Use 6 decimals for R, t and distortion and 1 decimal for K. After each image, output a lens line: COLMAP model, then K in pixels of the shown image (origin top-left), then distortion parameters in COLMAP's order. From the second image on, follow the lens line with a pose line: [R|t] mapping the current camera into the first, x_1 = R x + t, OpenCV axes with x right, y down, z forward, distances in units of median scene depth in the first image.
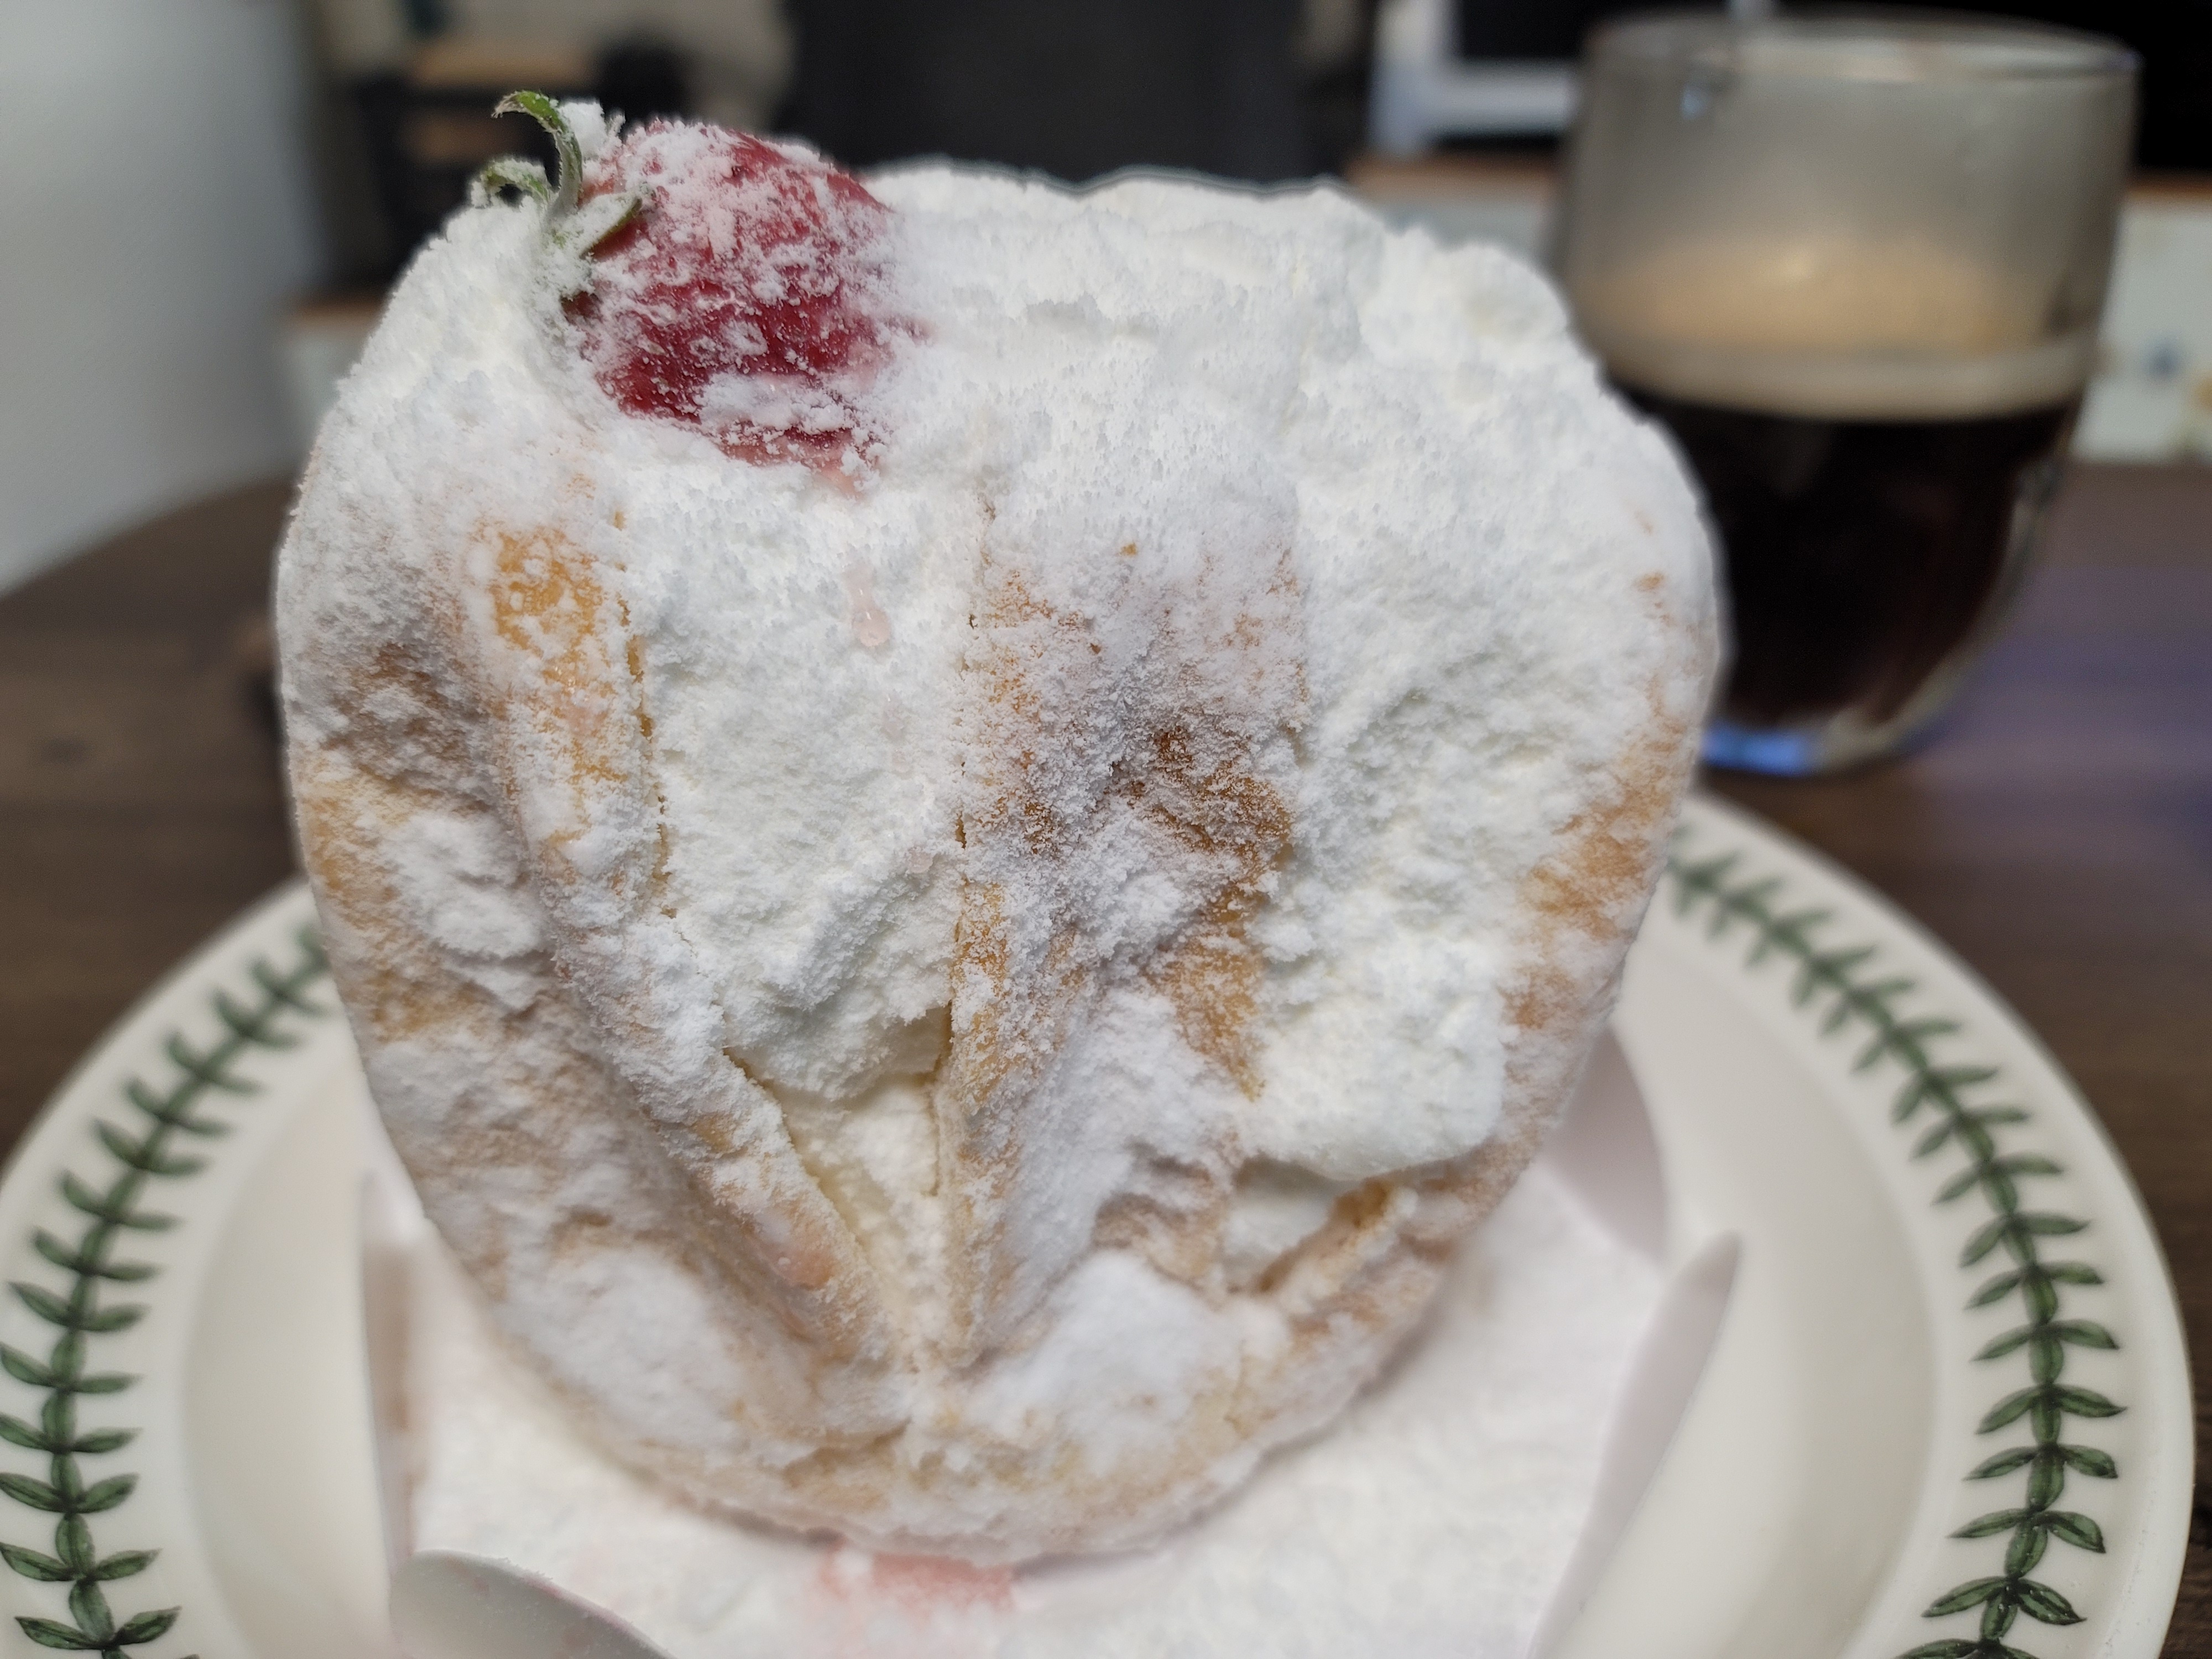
lens RADIAL K [[1618.4, 0, 1106.0], [0, 1618.4, 829.5], [0, 0, 1]] dist [-0.055601, 0.004354]
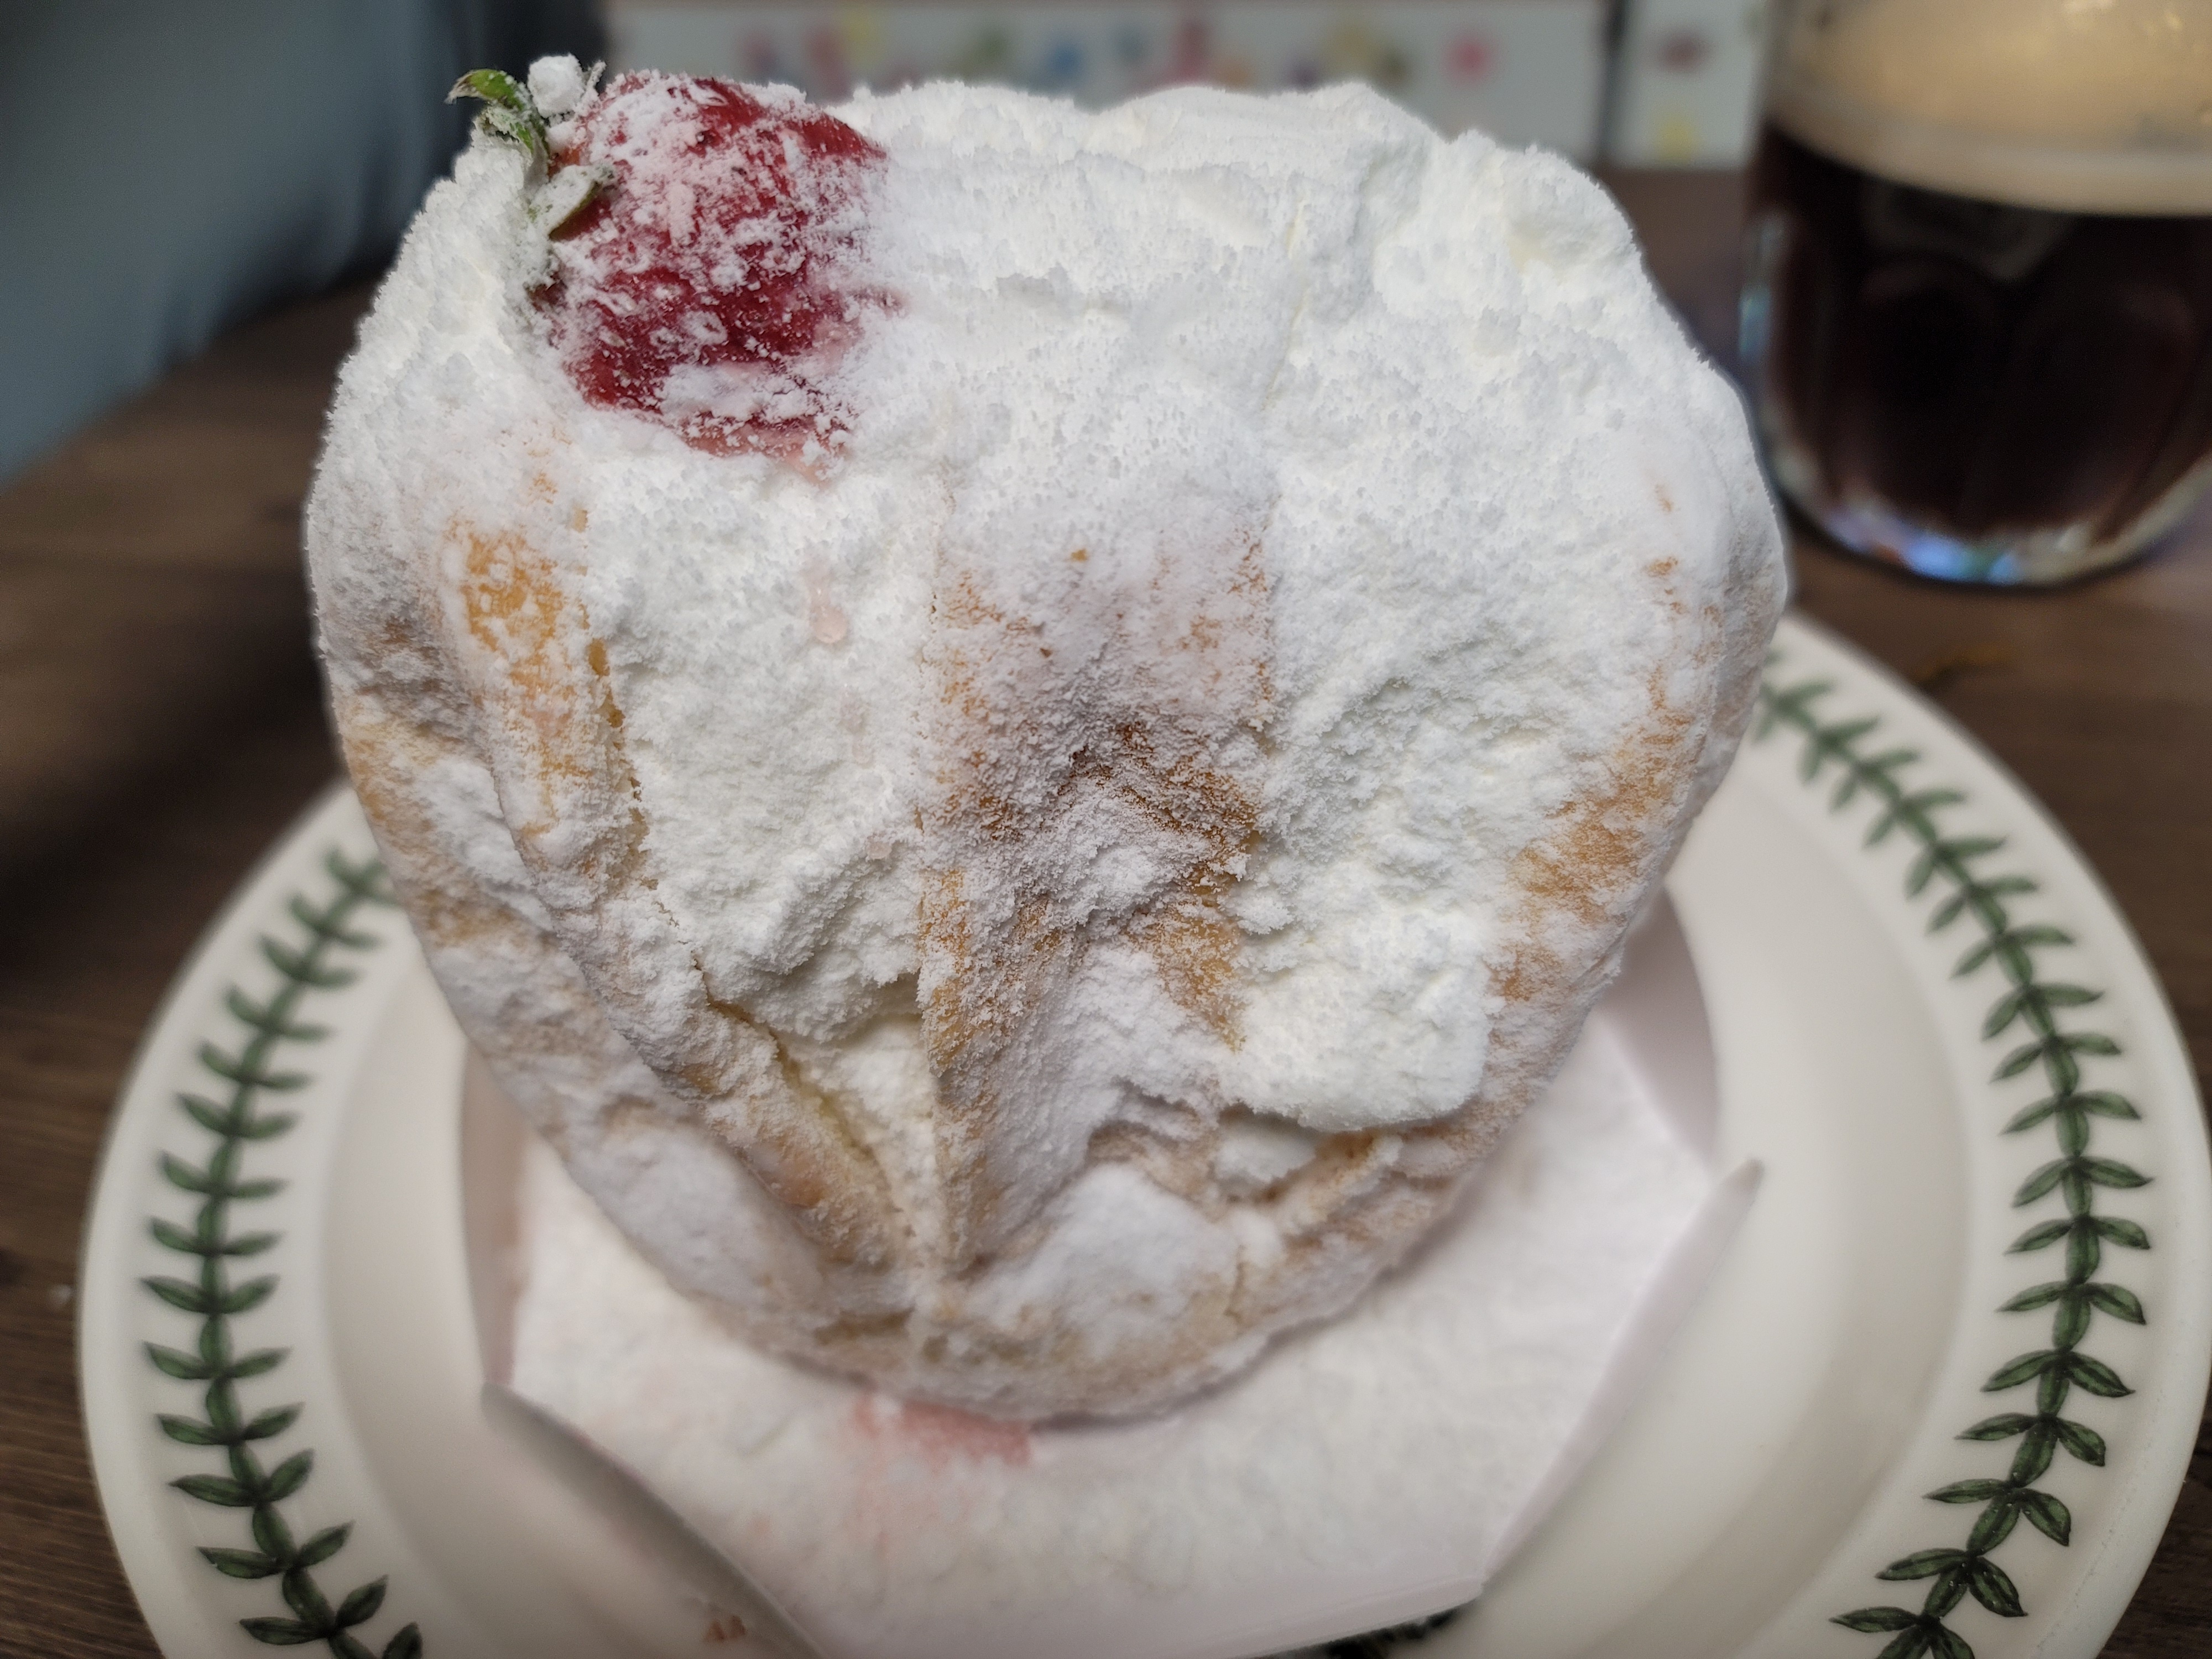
lens RADIAL K [[1616.5, 0, 1106.0], [0, 1616.5, 829.5], [0, 0, 1]] dist [-0.046575, -0.000624]
pose [[0.990327, 0.048054, -0.130164, 0.156276], [-0.025082, 0.984658, 0.172681, -0.167517], [0.136466, -0.167746, 0.976339, 0.011547]]
